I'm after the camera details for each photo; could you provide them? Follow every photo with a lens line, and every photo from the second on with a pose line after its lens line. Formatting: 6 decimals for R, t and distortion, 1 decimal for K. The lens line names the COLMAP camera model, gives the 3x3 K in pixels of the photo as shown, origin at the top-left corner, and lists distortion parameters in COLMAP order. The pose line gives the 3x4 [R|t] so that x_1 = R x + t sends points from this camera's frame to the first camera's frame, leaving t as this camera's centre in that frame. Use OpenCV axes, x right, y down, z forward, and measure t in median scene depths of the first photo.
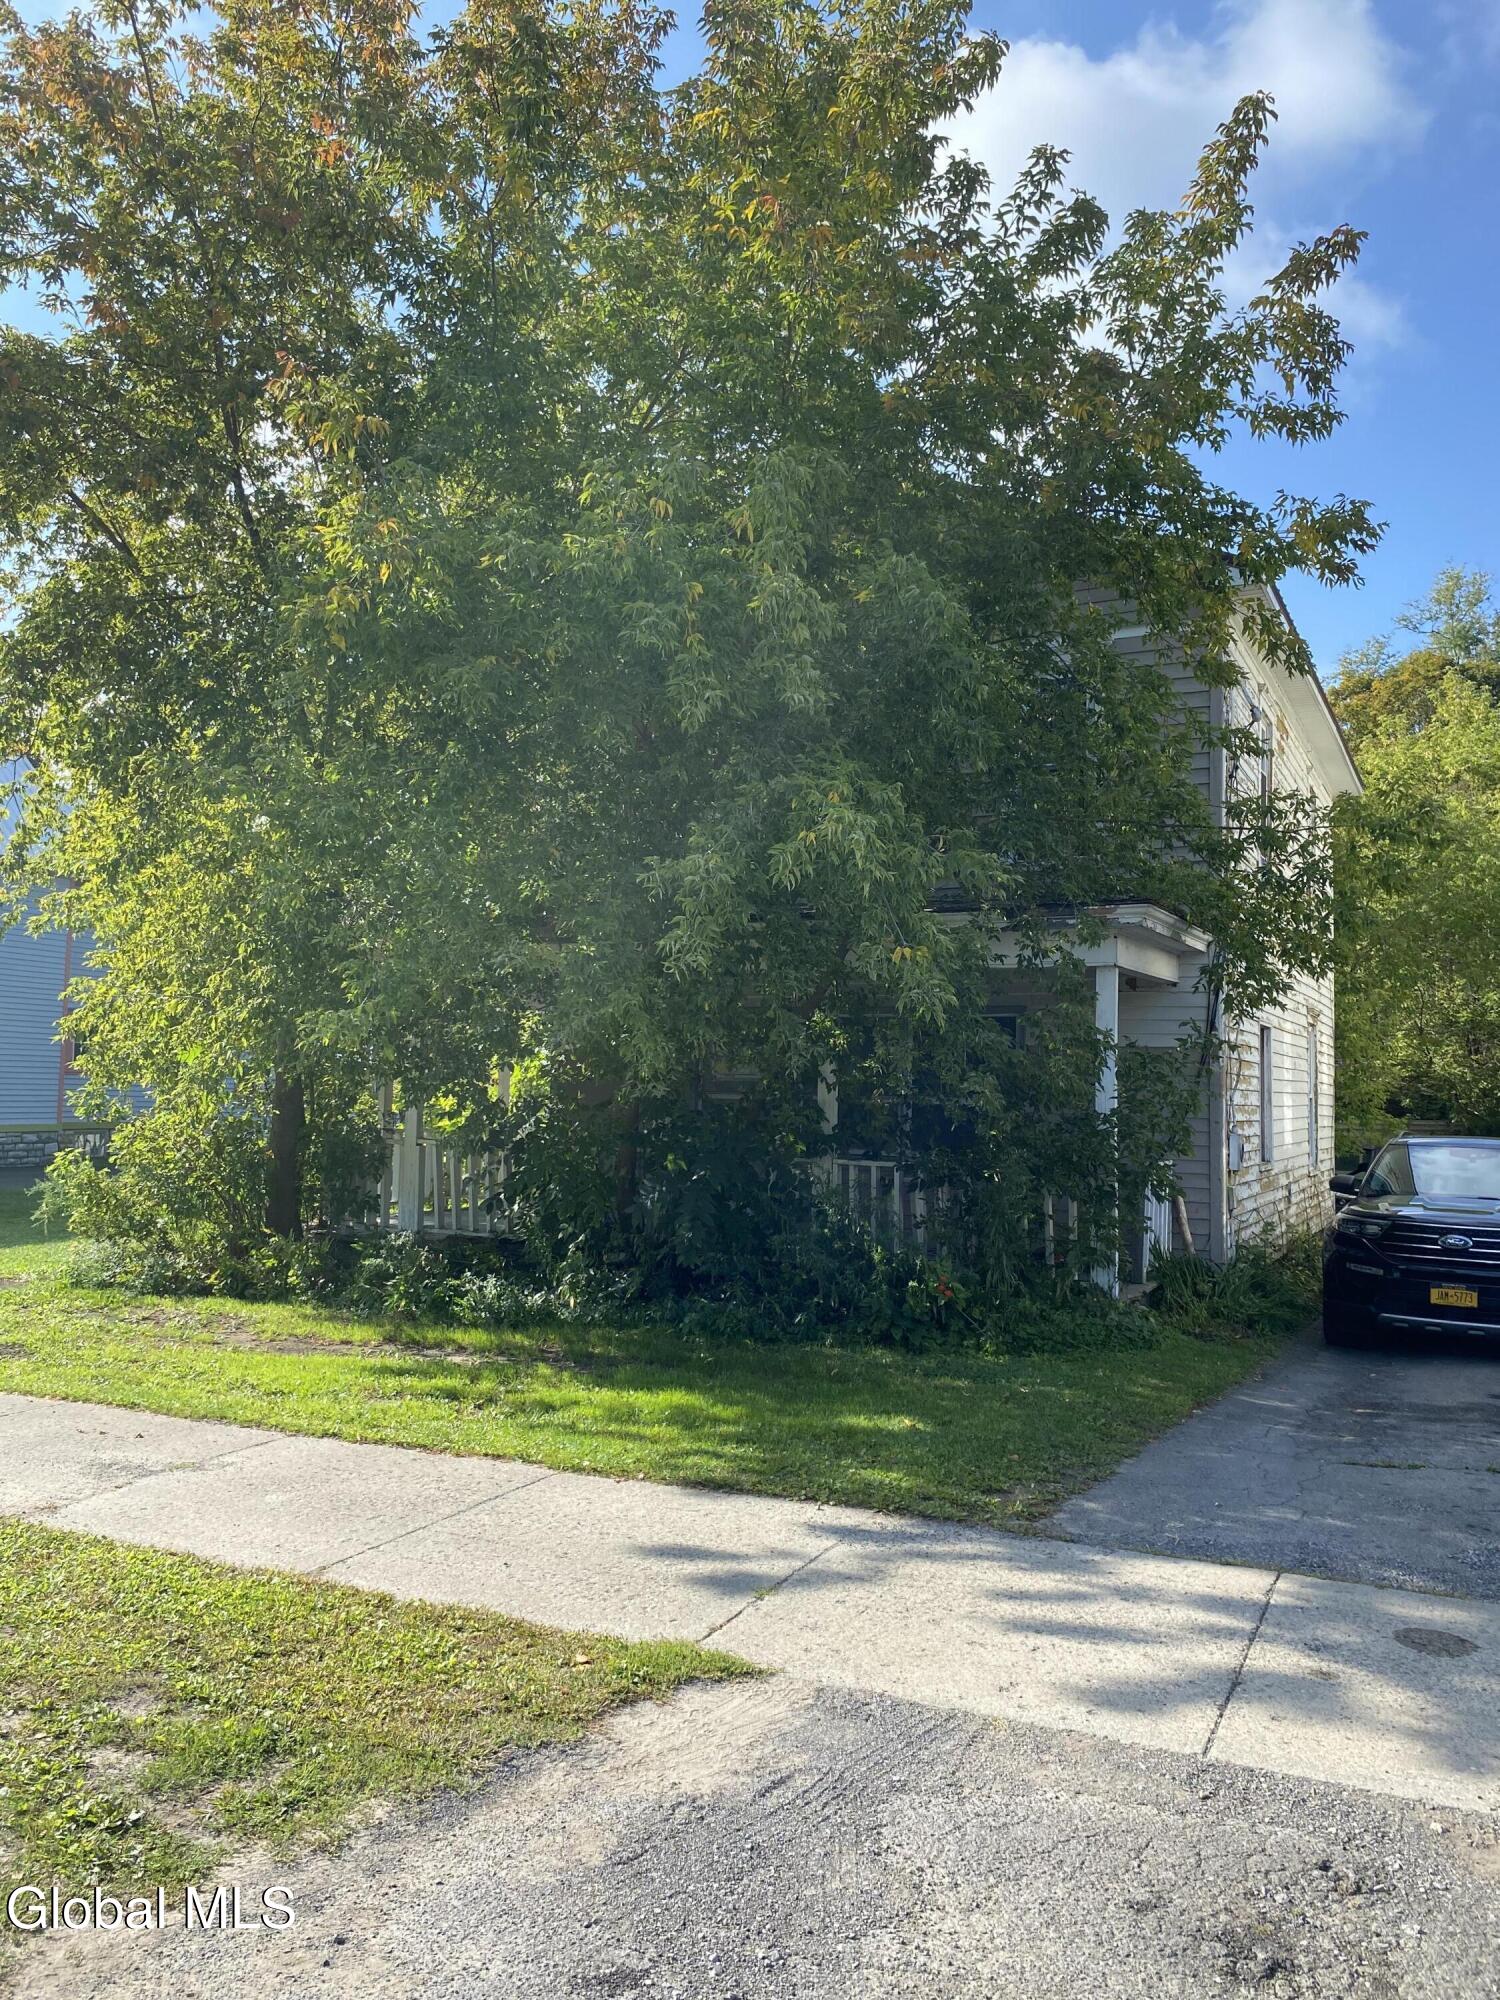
lens RADIAL K [[1542.7, 0, 763.3], [0, 1542.7, 973.6], [0, 0, 1]] dist [0.011224, -0.014847]
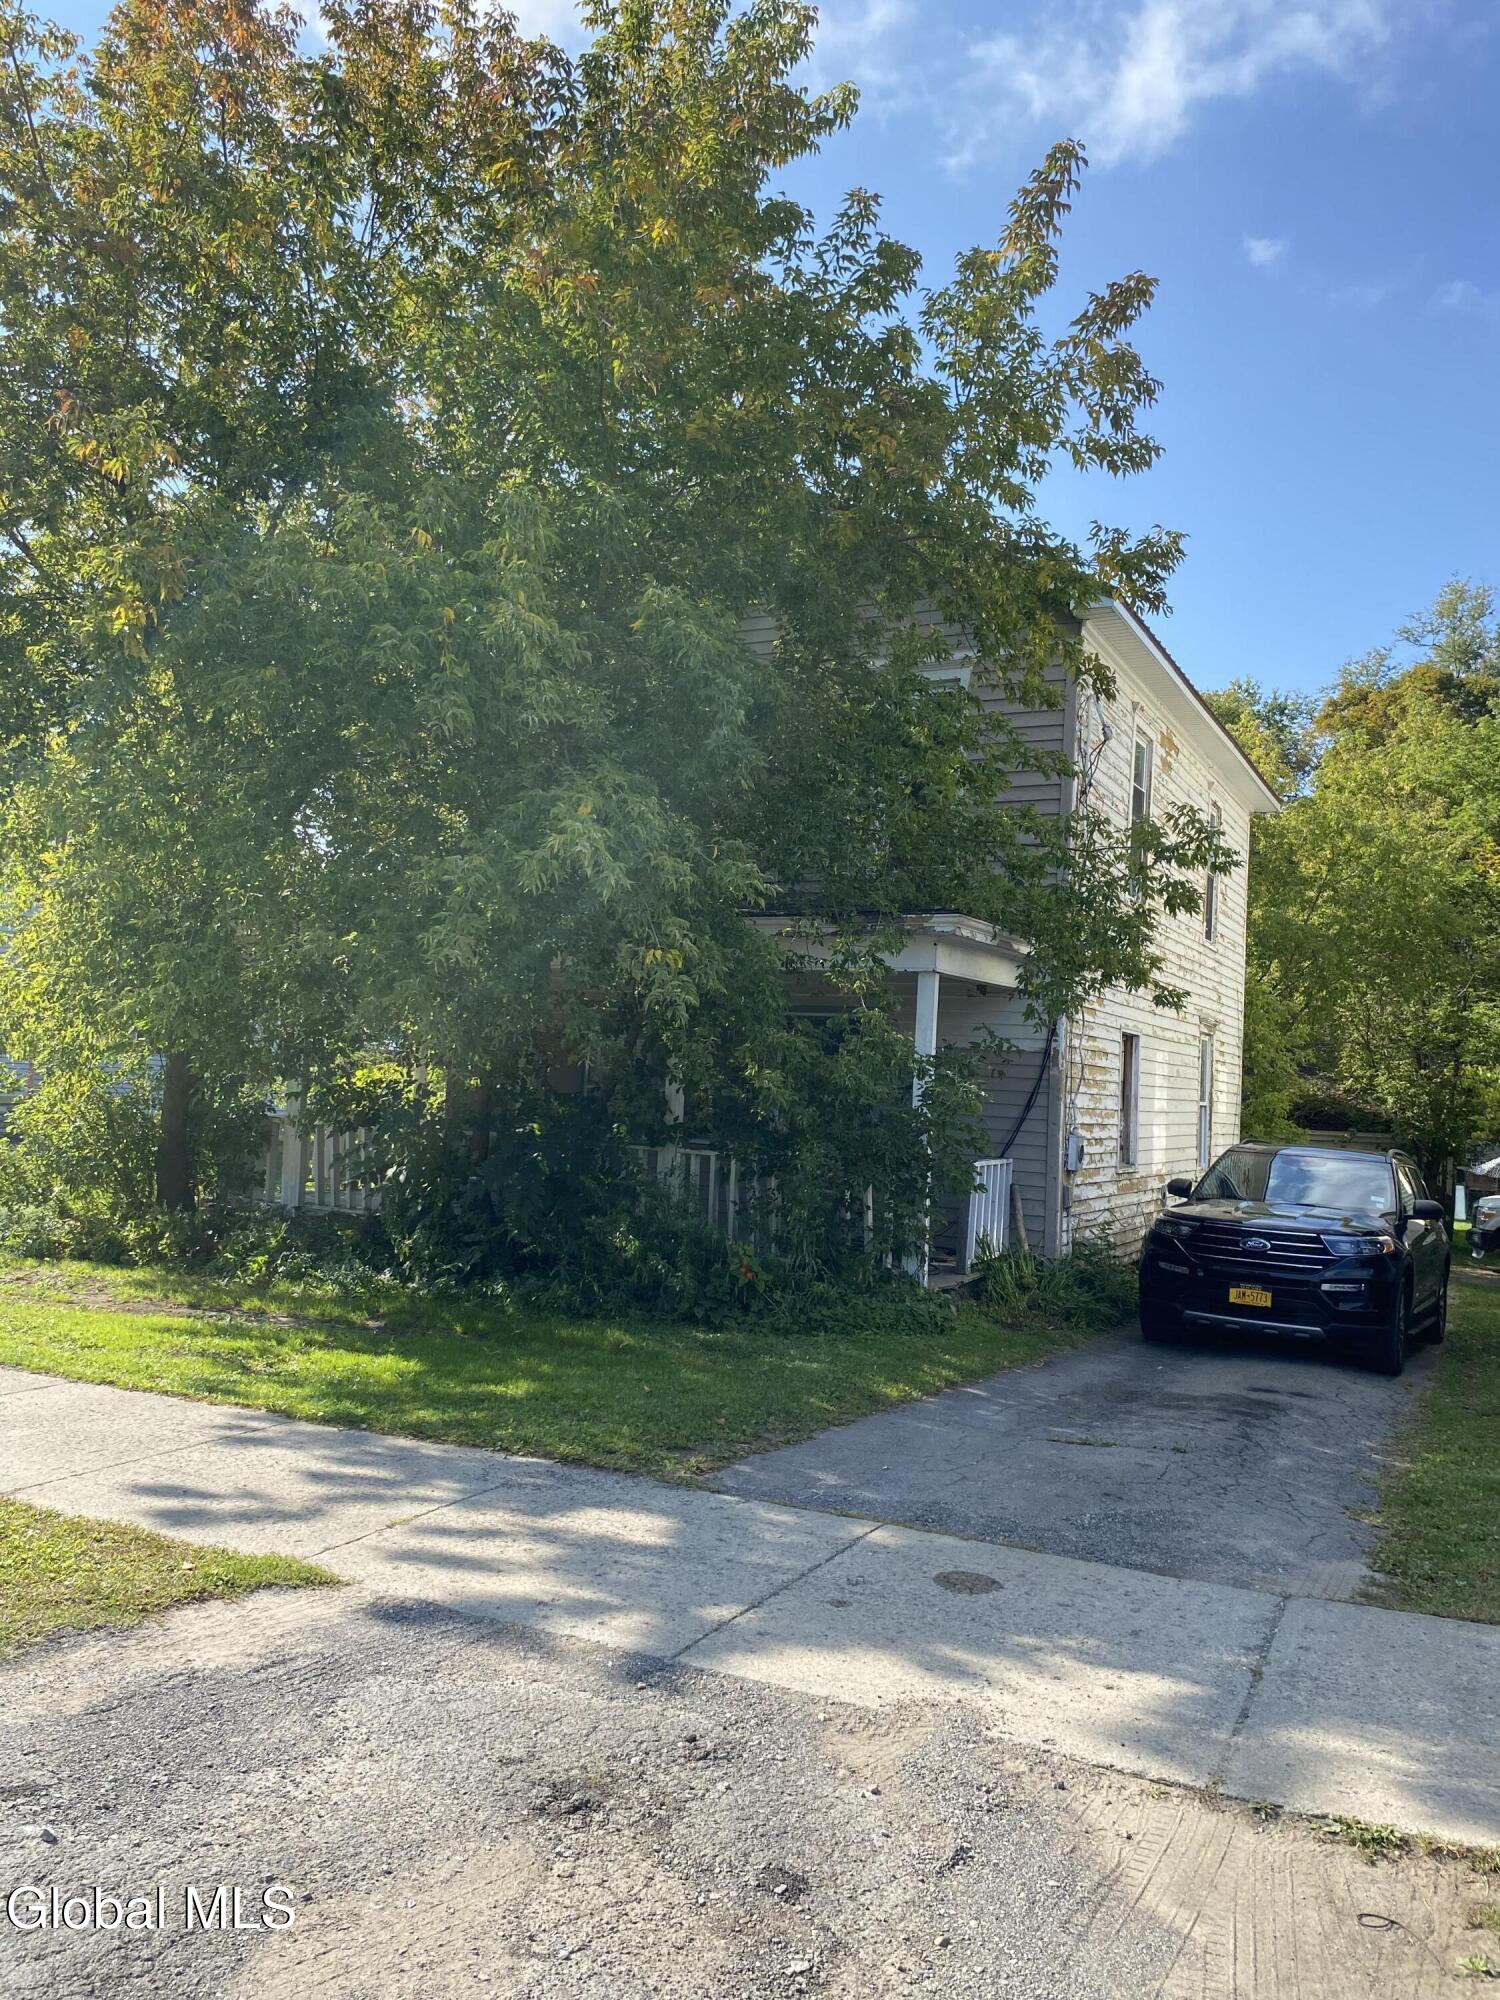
lens RADIAL K [[1537.4, 0, 745.0], [0, 1537.4, 987.7], [0, 0, 1]] dist [0.033447, -0.042012]
pose [[0.999430, 0.028253, -0.018488, 0.132391], [-0.028027, 0.999530, 0.012411, -0.003778], [0.018830, -0.011886, 0.999752, -0.055634]]
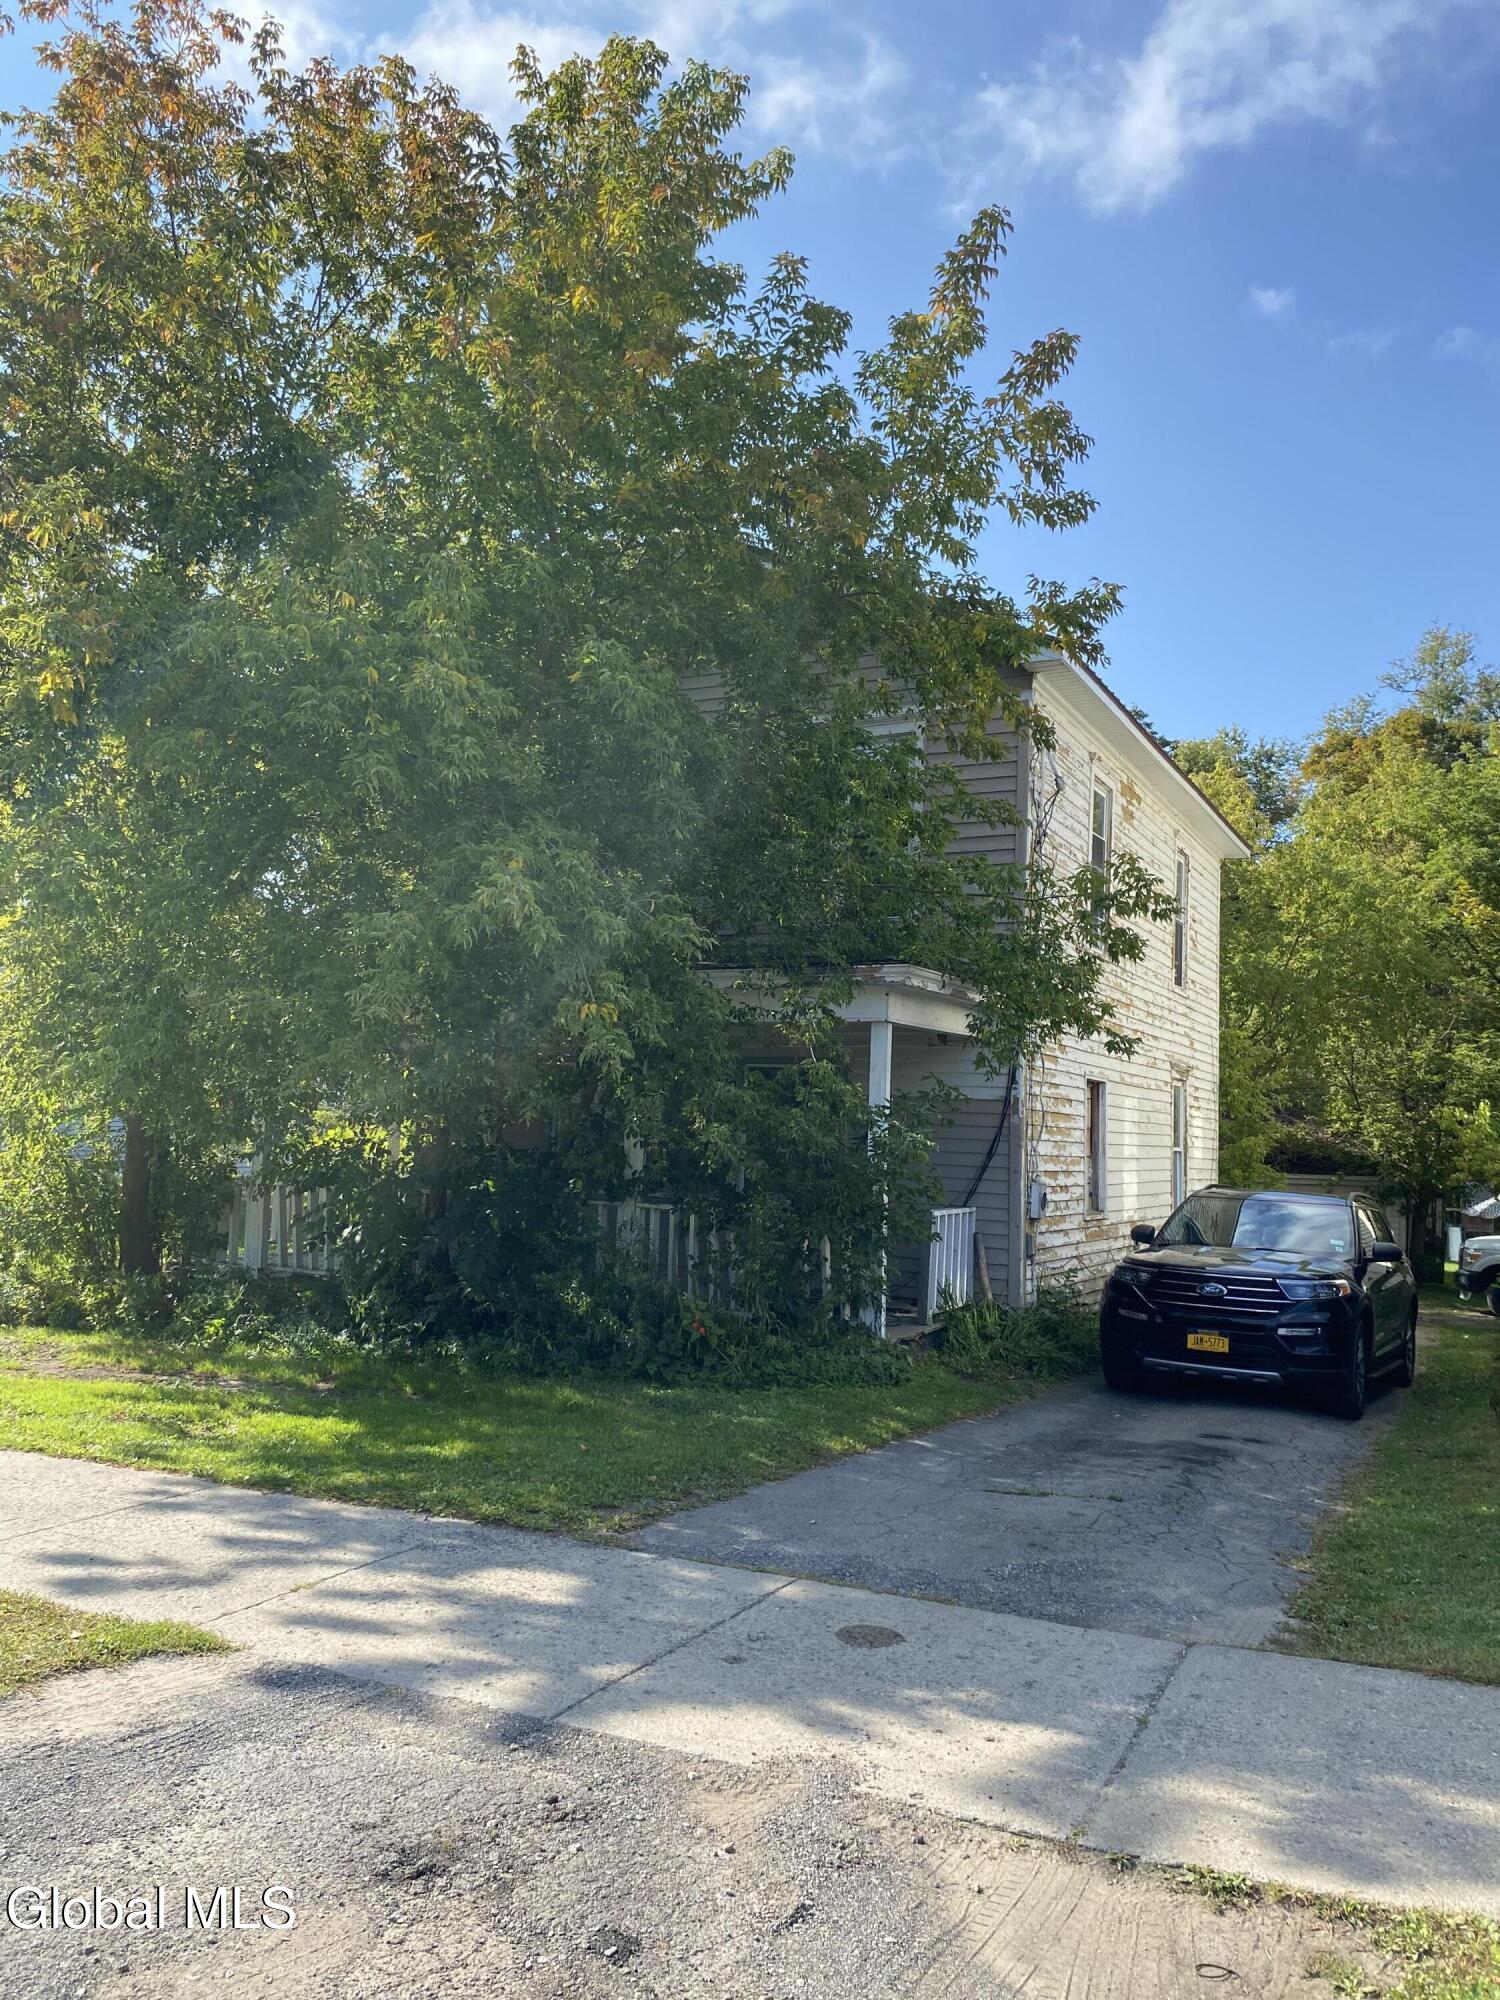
lens RADIAL K [[1539.5, 0, 760.9], [0, 1539.5, 995.8], [0, 0, 1]] dist [0.024715, -0.028805]
pose [[0.999875, 0.012558, -0.009599, 0.169543], [-0.012717, 0.999781, -0.016610, -0.004602], [0.009389, 0.016730, 0.999816, -0.057883]]
